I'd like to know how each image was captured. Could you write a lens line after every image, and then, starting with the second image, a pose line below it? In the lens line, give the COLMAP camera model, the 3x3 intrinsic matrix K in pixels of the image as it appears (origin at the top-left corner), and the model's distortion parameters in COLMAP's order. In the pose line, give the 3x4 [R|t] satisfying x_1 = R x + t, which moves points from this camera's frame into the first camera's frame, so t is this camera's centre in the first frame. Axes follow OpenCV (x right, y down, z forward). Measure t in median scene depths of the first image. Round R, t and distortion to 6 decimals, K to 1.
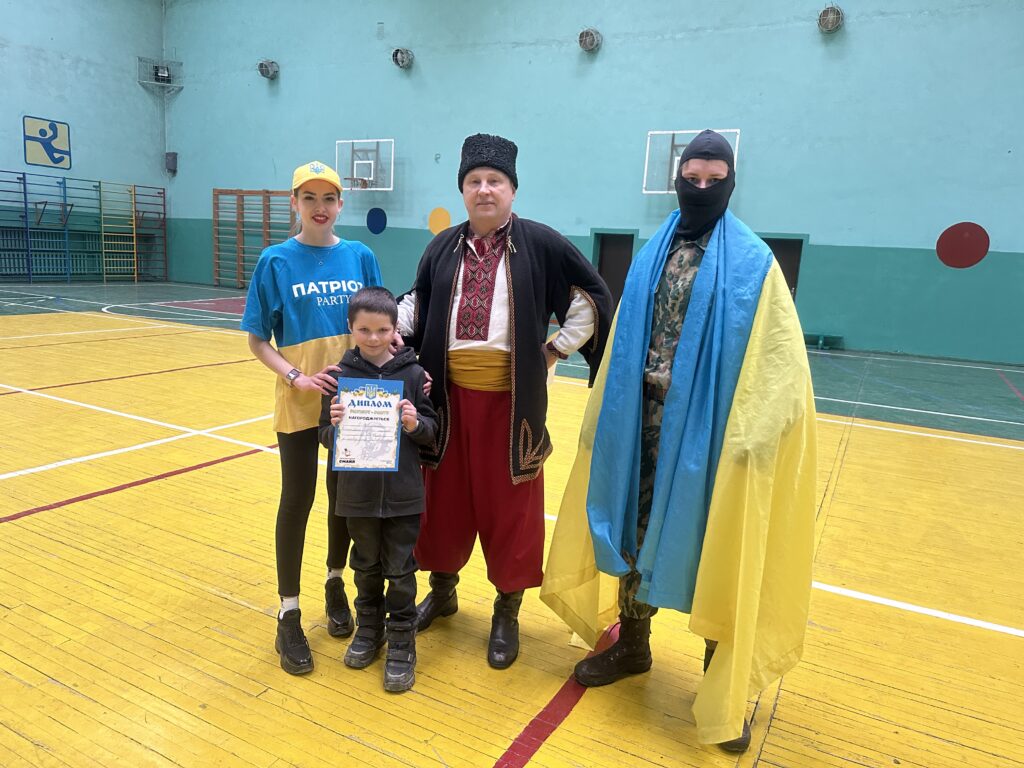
lens RADIAL K [[723.7, 0, 511.3], [0, 723.7, 383.2], [0, 0, 1]] dist [0.016835, -0.023901]
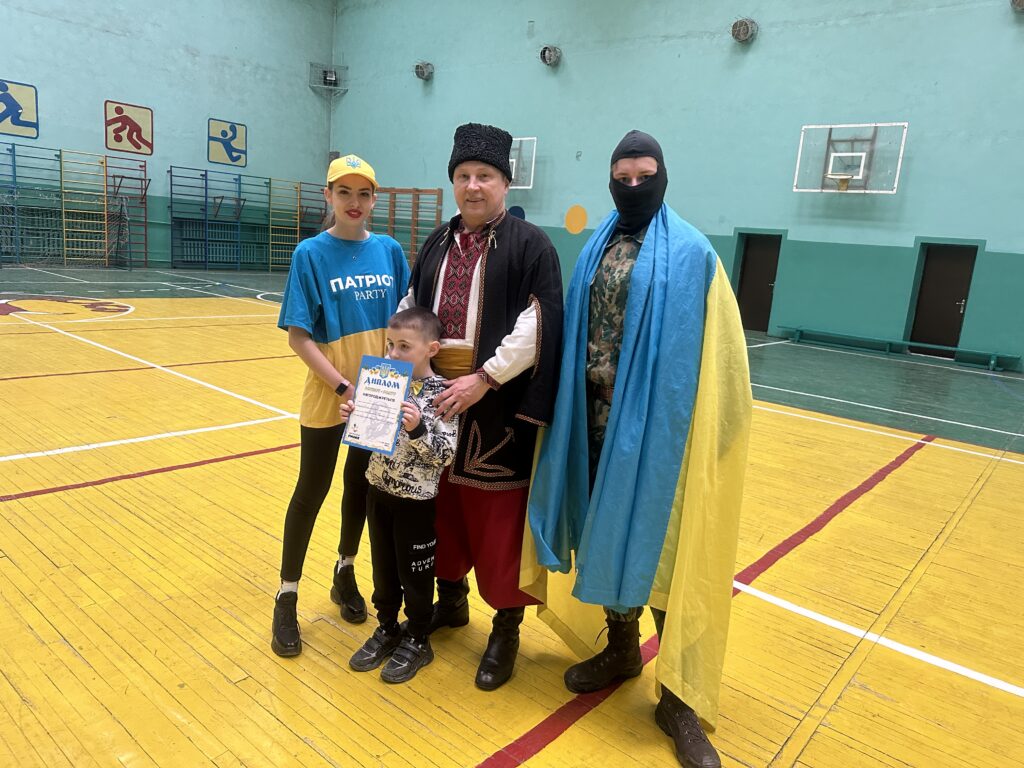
lens RADIAL K [[723.7, 0, 499.9], [0, 723.7, 384.8], [0, 0, 1]] dist [0.016835, -0.023901]
pose [[0.976758, 0.061656, -0.205287, 0.074118], [-0.060774, 0.998095, 0.010603, -0.006616], [0.205550, 0.002119, 0.978644, 0.032031]]
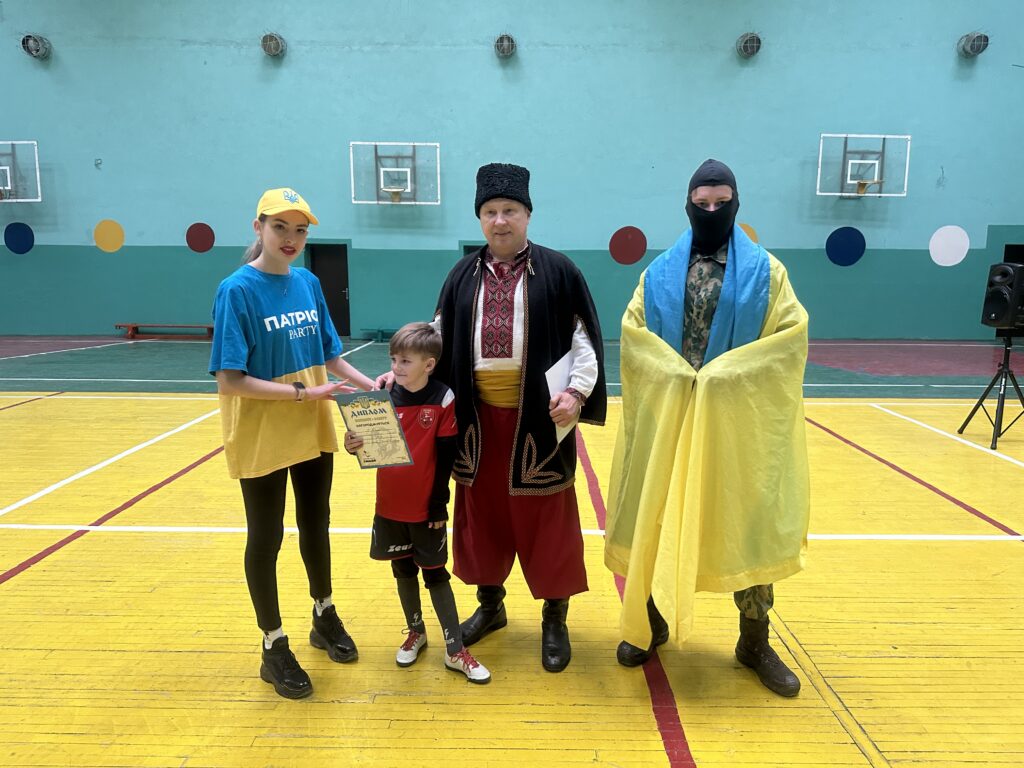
lens RADIAL K [[723.7, 0, 516.9], [0, 723.7, 387.2], [0, 0, 1]] dist [0.016835, -0.023901]
pose [[0.900840, -0.111109, 0.419694, -0.202226], [0.113692, 0.993335, 0.018941, -0.016808], [-0.419001, 0.030653, 0.907468, 0.029106]]
